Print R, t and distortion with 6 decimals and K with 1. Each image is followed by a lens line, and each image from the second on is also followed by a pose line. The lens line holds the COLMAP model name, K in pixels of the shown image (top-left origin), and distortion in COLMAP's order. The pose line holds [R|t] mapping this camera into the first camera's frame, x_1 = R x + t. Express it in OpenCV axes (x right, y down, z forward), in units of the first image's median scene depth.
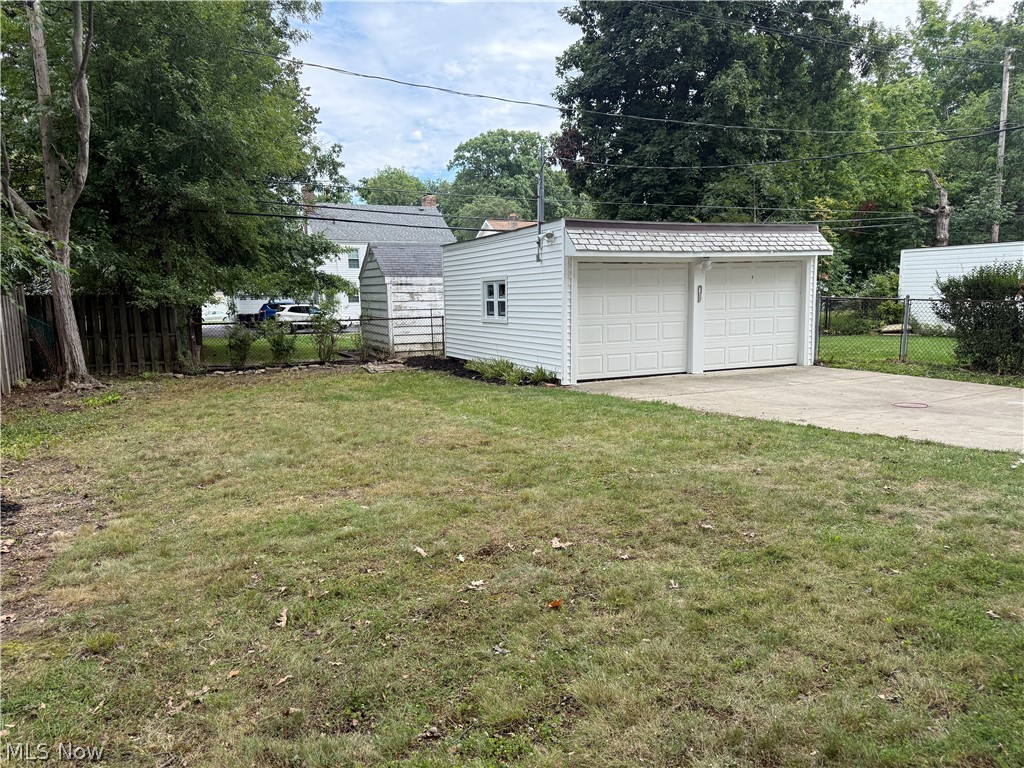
lens RADIAL K [[724.3, 0, 514.8], [0, 724.3, 388.4], [0, 0, 1]] dist [0.080073, -0.009239]
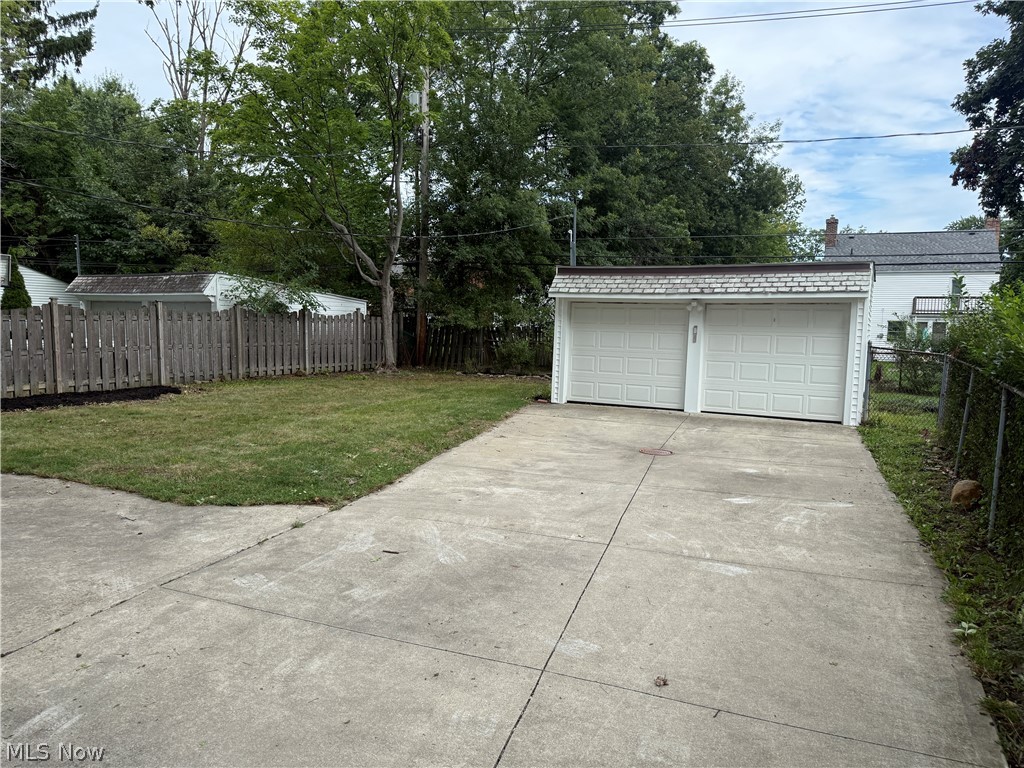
lens RADIAL K [[724.3, 0, 516.0], [0, 724.3, 381.8], [0, 0, 1]] dist [0.080073, -0.009239]
pose [[0.631461, 0.097840, -0.769210, 0.873158], [-0.136506, 0.990541, 0.013932, -0.043525], [0.763298, 0.096204, 0.638844, 0.165912]]
